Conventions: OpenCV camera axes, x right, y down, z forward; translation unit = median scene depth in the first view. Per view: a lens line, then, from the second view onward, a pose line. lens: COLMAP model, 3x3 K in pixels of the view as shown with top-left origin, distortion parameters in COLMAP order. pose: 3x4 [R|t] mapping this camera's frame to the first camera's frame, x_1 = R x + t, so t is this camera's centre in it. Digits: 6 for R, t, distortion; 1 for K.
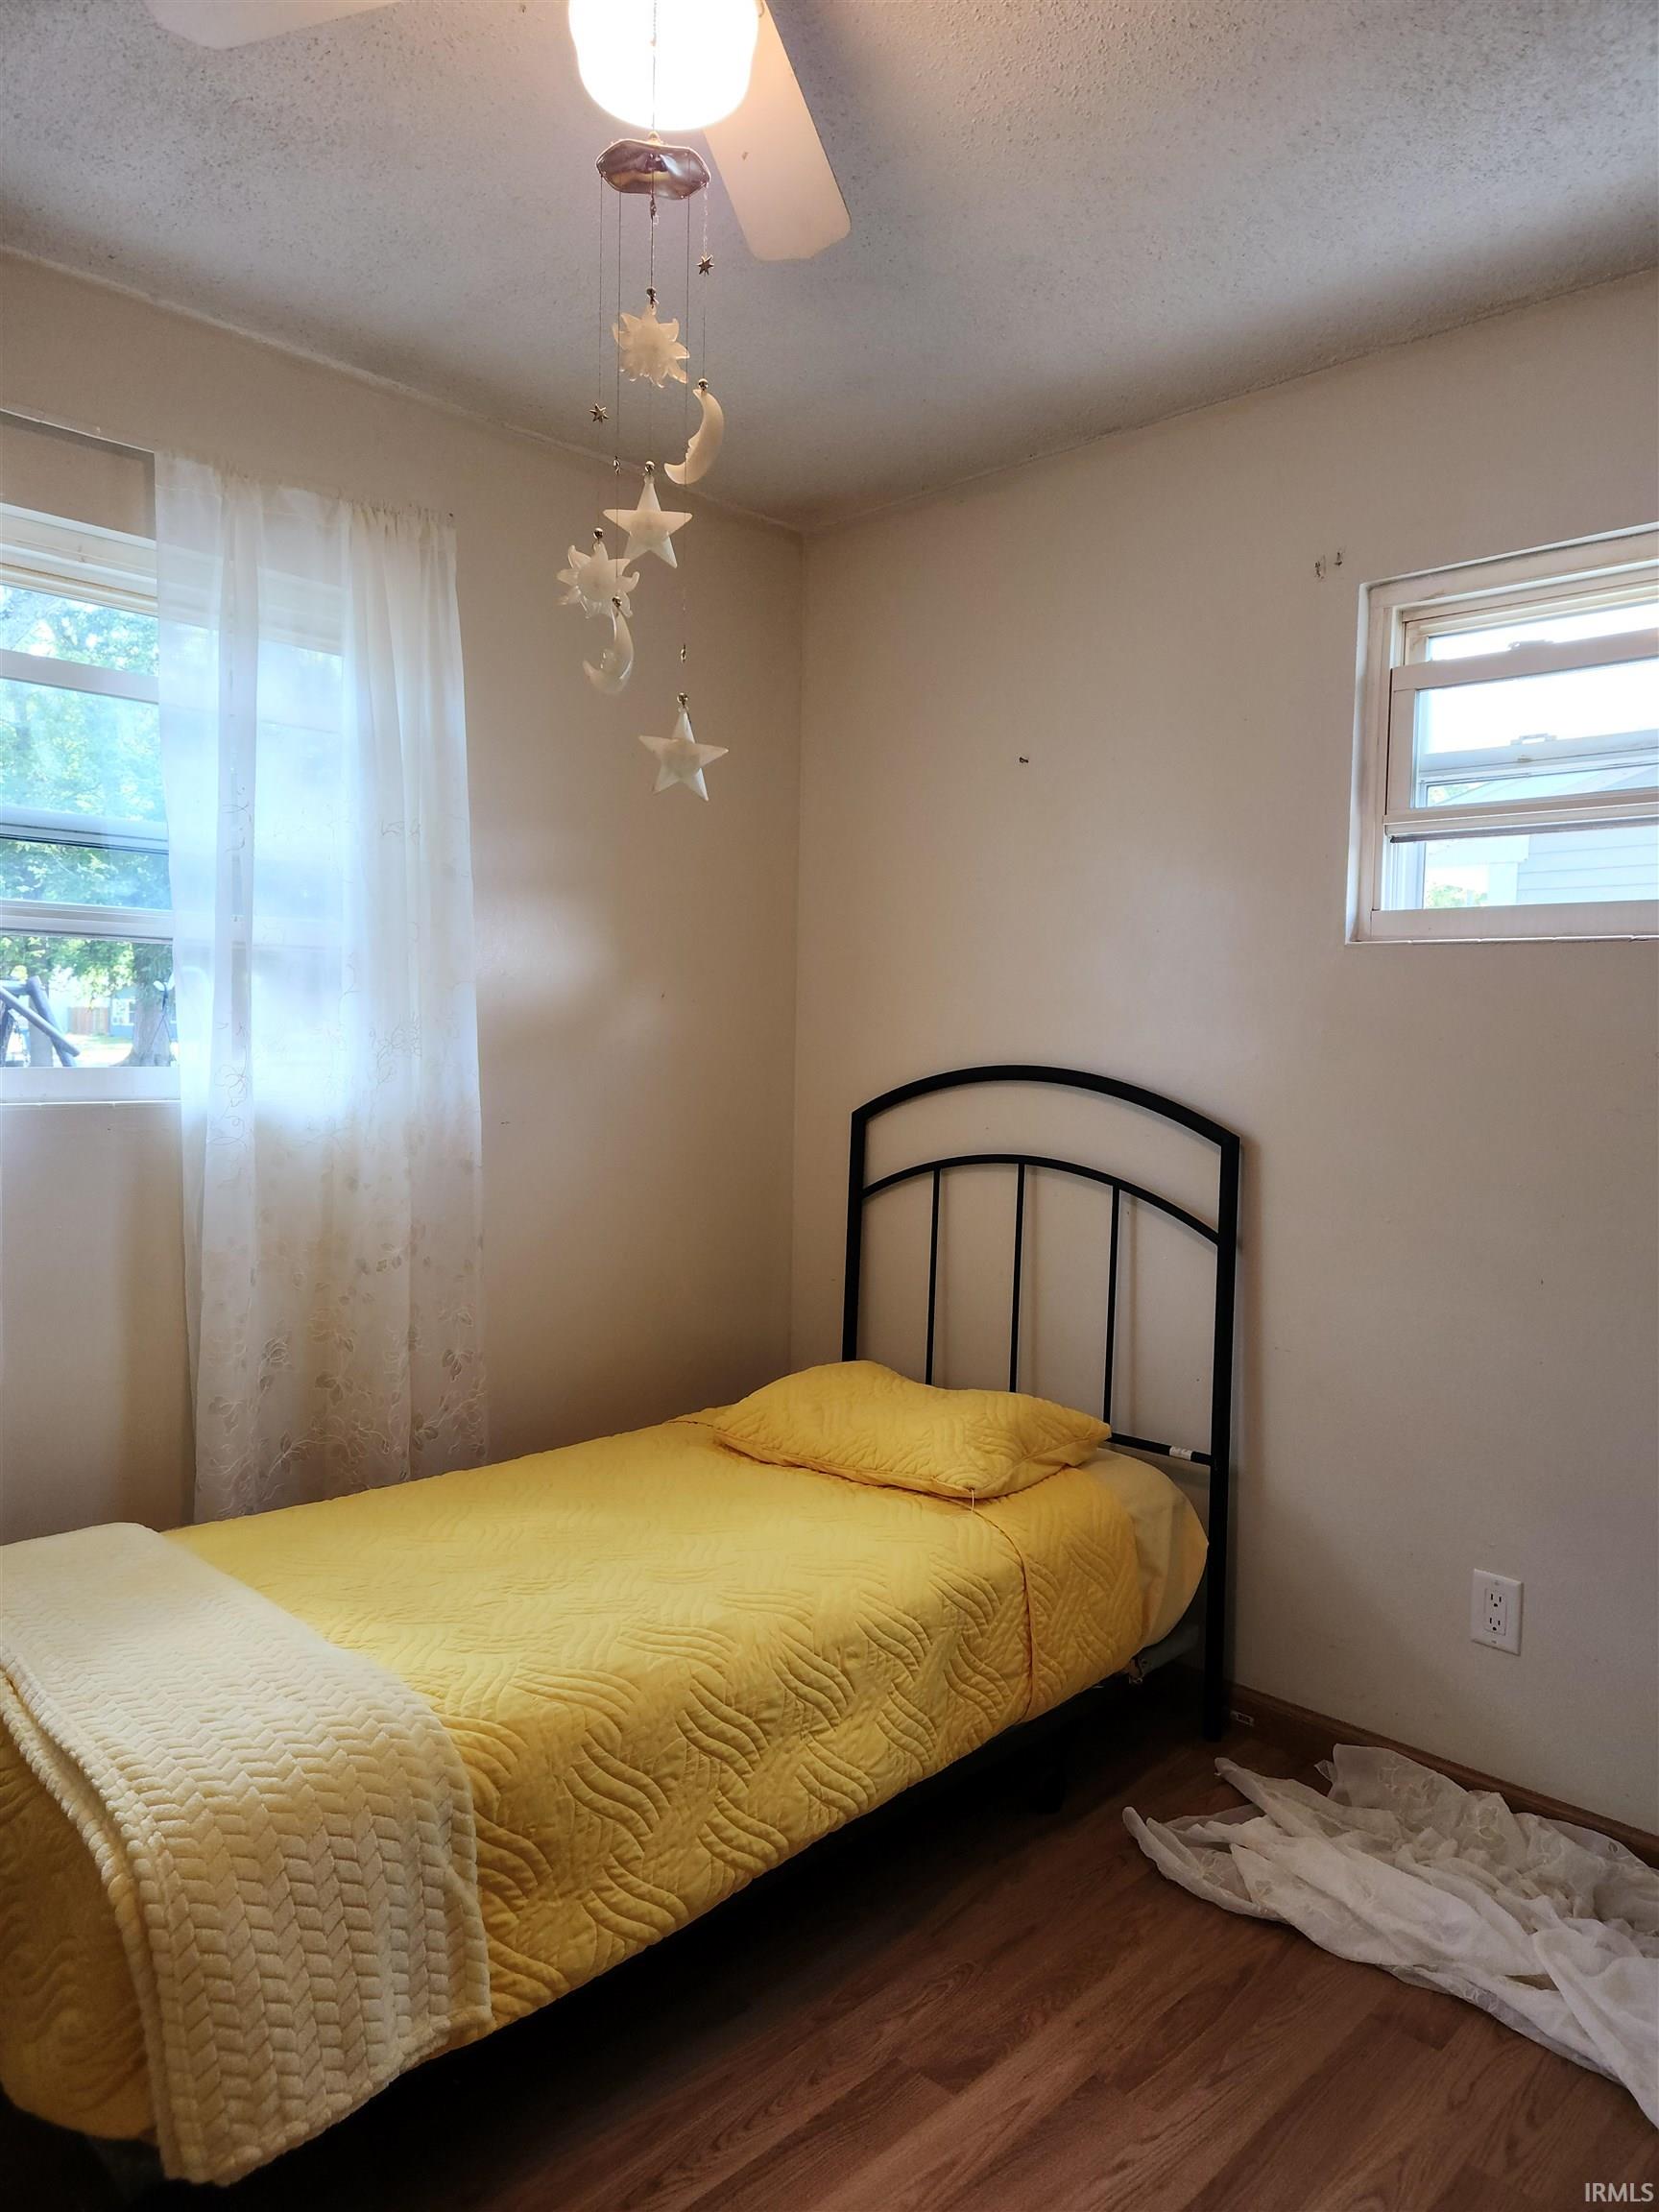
lens RADIAL K [[1489.5, 0, 849.4], [0, 1489.5, 1090.6], [0, 0, 1]] dist [0.076762, -0.067228]
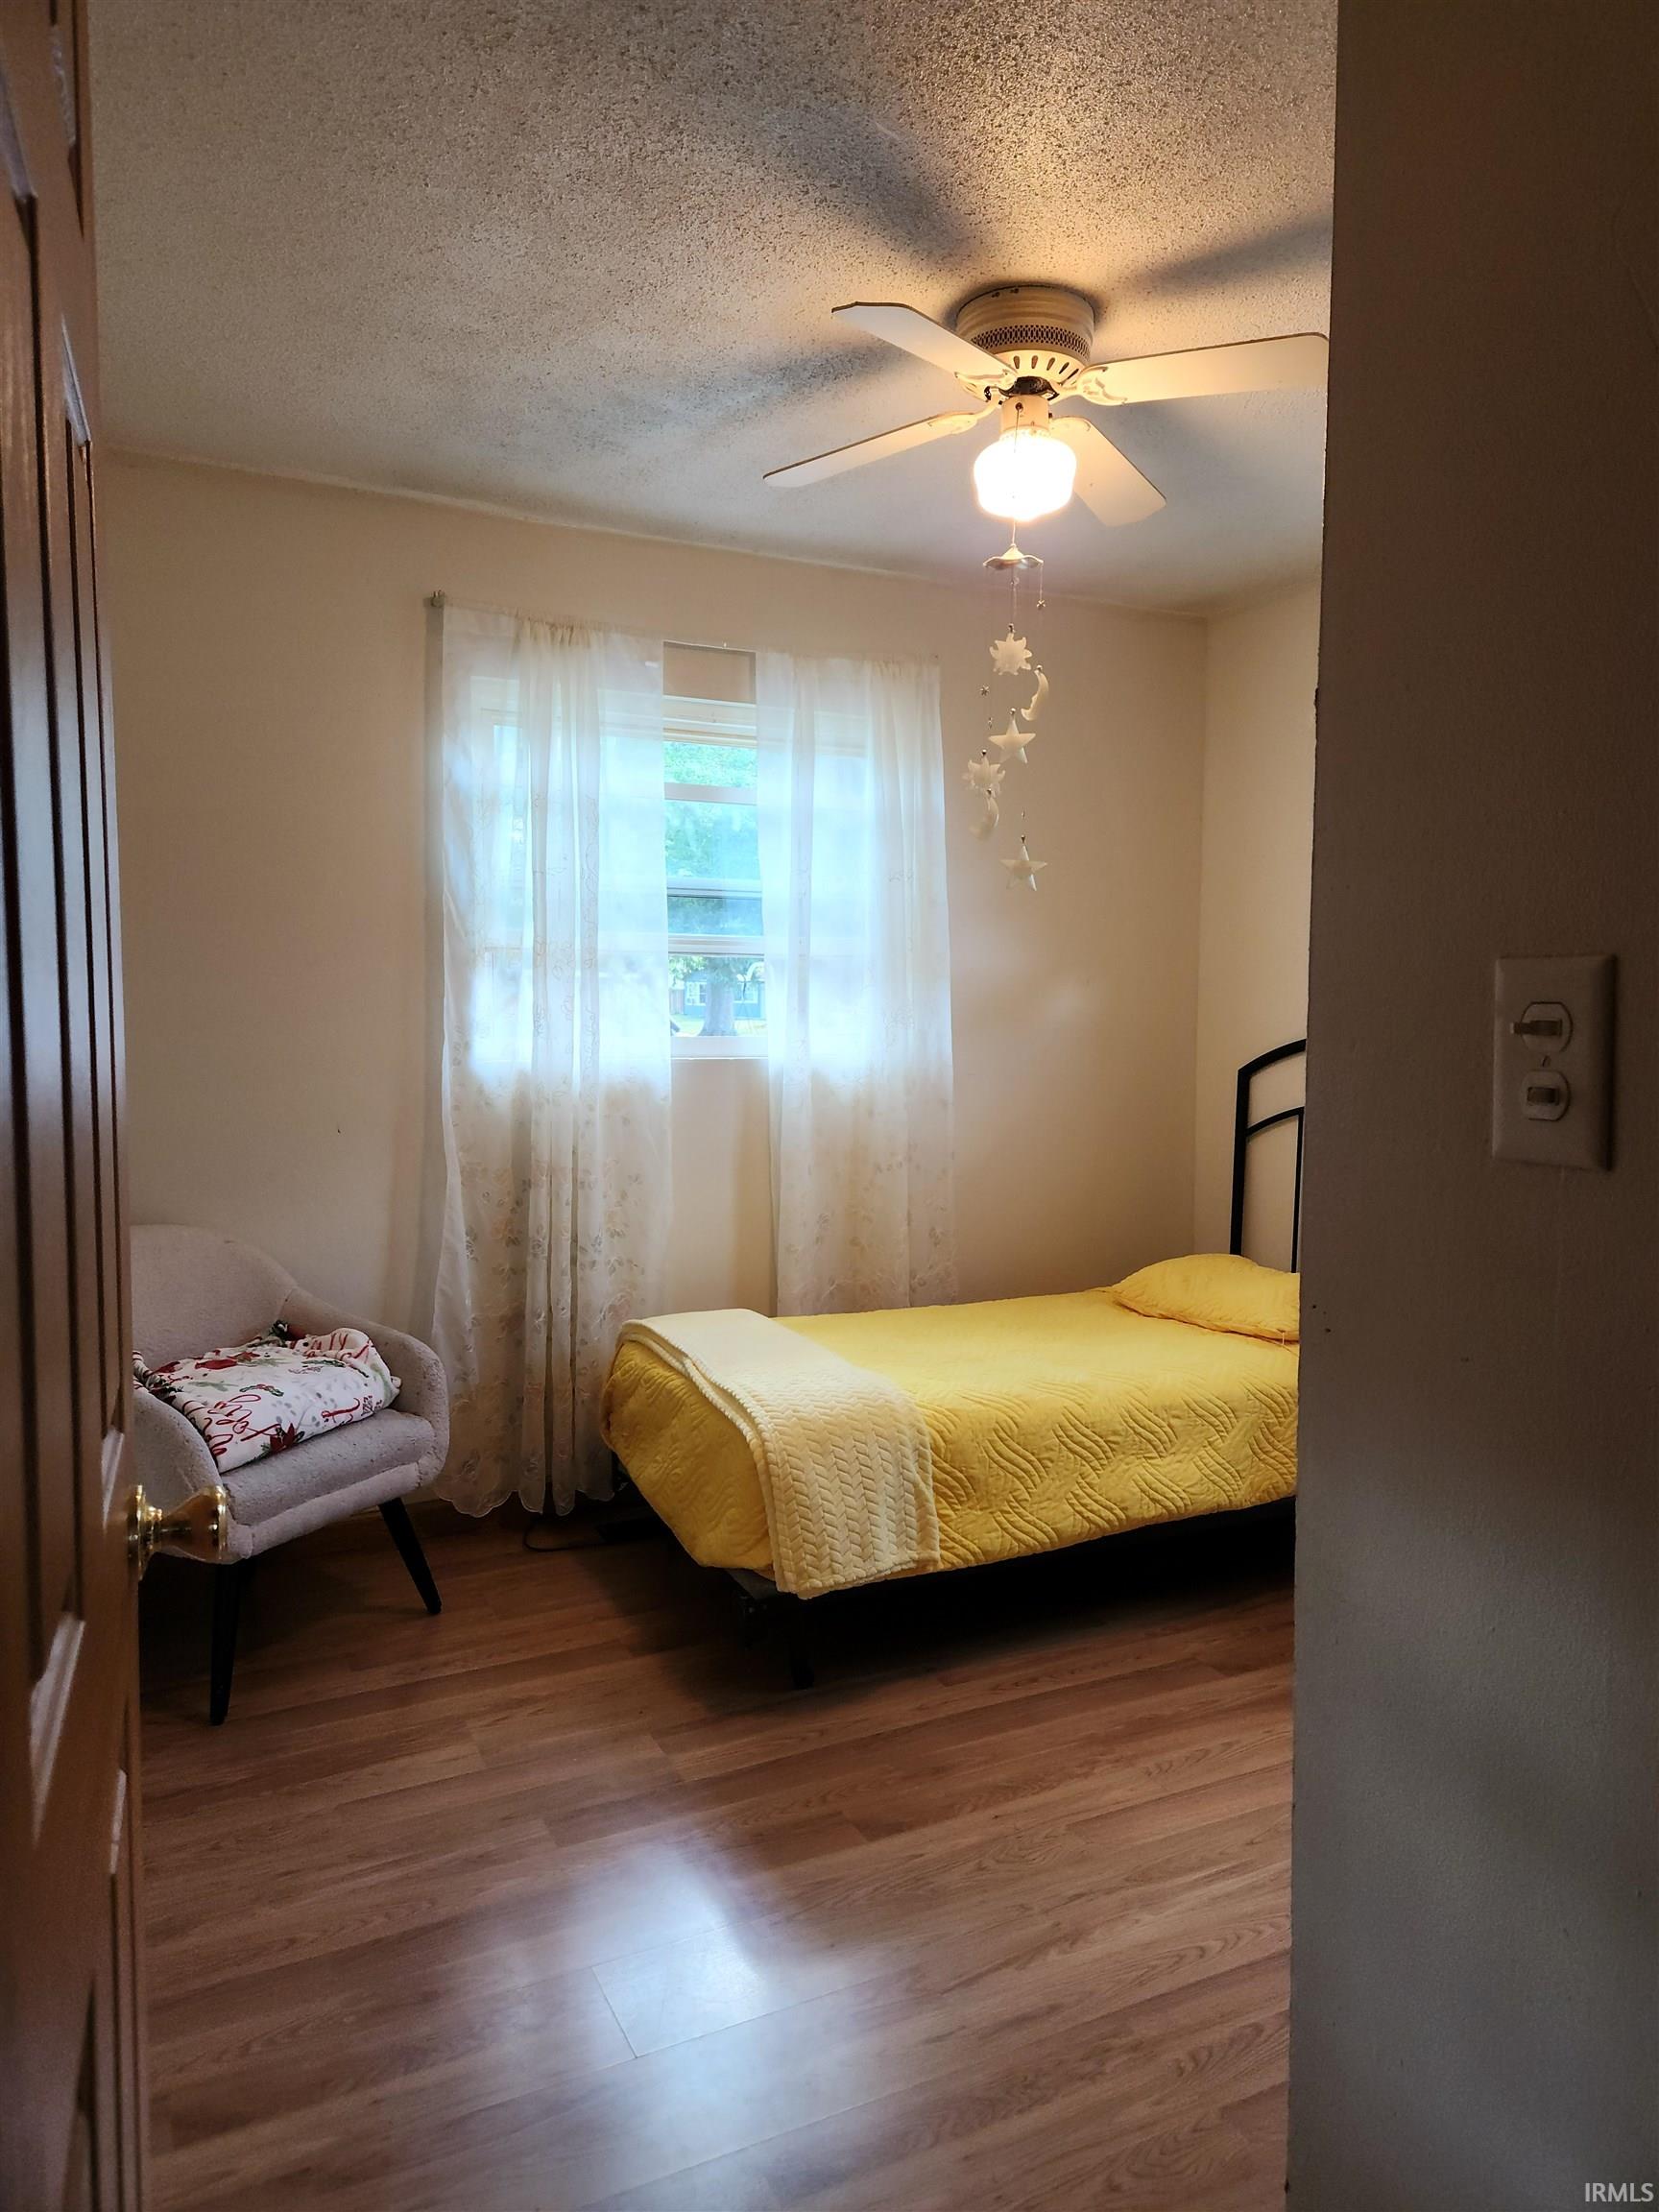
lens RADIAL K [[1489.5, 0, 849.4], [0, 1489.5, 1090.6], [0, 0, 1]] dist [0.076762, -0.067228]
pose [[0.941354, 0.006251, -0.337363, 0.229950], [-0.000269, 0.999842, 0.017776, 0.018717], [0.337421, -0.016643, 0.941207, -0.620117]]
